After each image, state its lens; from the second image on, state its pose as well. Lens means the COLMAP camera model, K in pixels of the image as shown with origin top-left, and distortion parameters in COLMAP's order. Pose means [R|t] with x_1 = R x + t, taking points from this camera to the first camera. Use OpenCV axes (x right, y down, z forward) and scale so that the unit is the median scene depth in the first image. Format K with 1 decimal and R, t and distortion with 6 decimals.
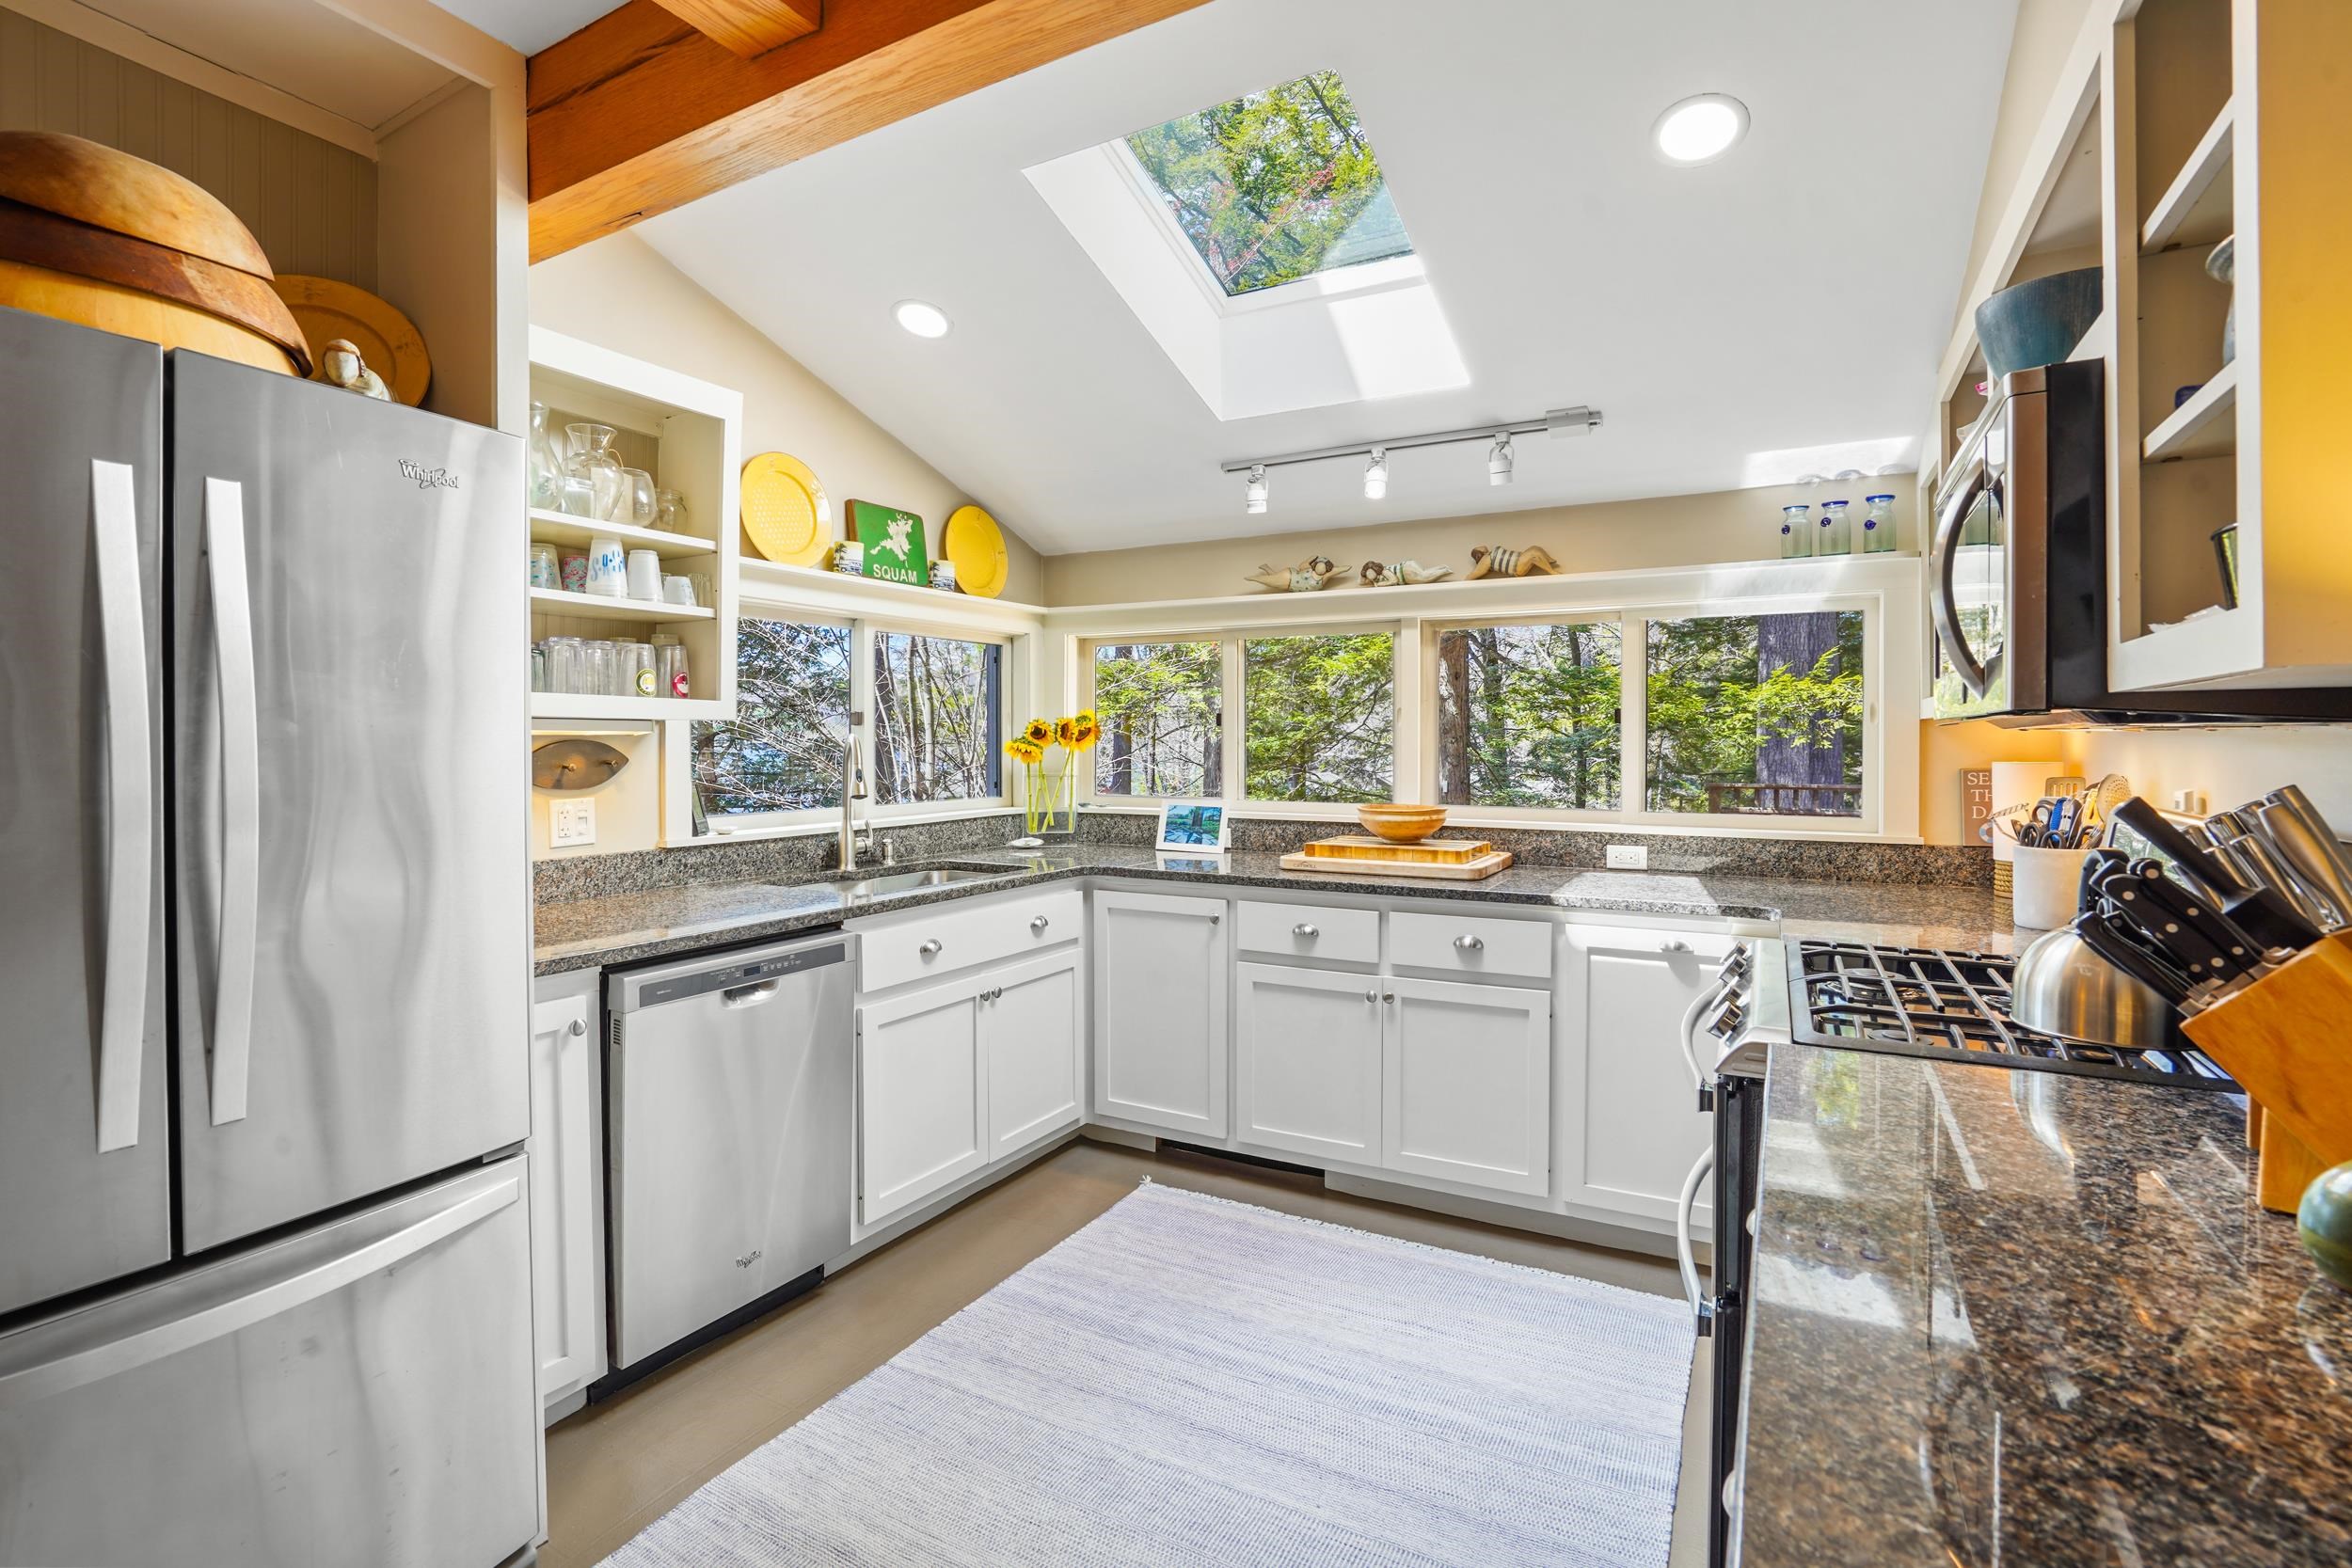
lens RADIAL K [[1103.1, 0, 1176.6], [0, 1103.1, 765.7], [0, 0, 1]] dist [-0.066093, 0.030000]
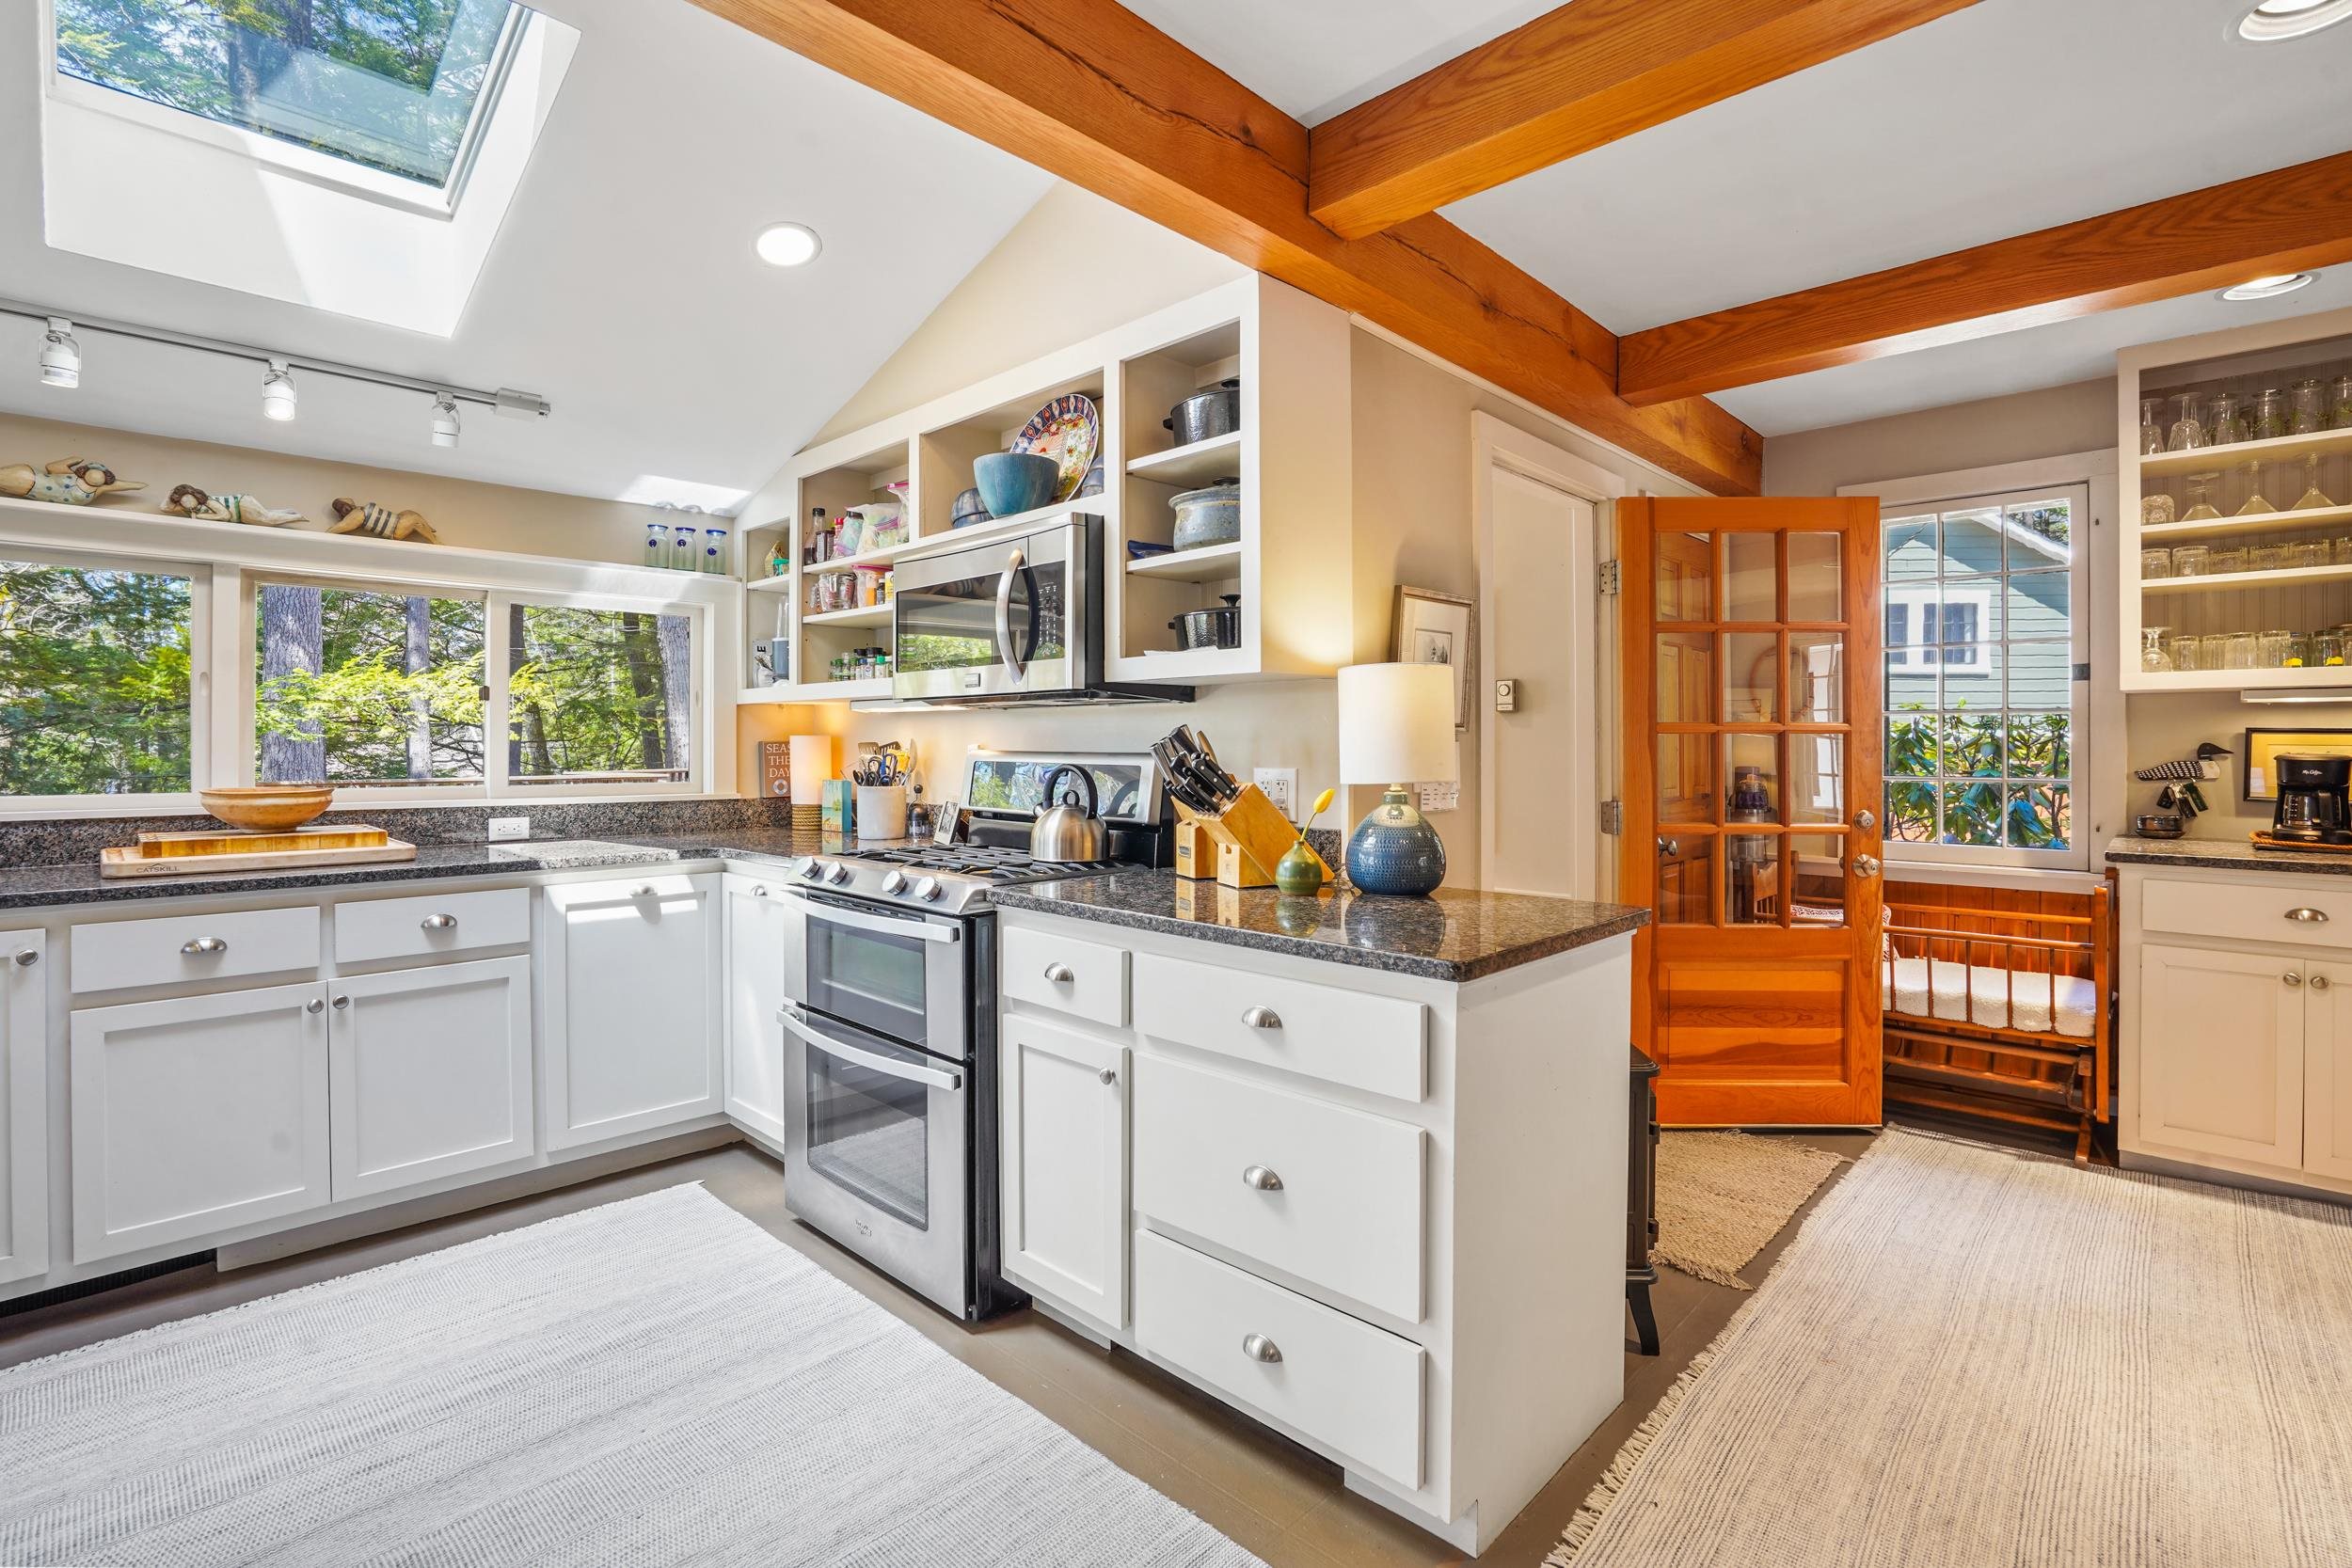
lens RADIAL K [[1067.7, 0, 1158.5], [0, 1067.7, 765.6], [0, 0, 1]] dist [-0.044367, 0.013988]
pose [[0.270409, -0.017871, 0.962580, -0.418454], [0.020787, 0.999703, 0.012721, 0.025870], [-0.962521, 0.016570, 0.270700, 0.143319]]
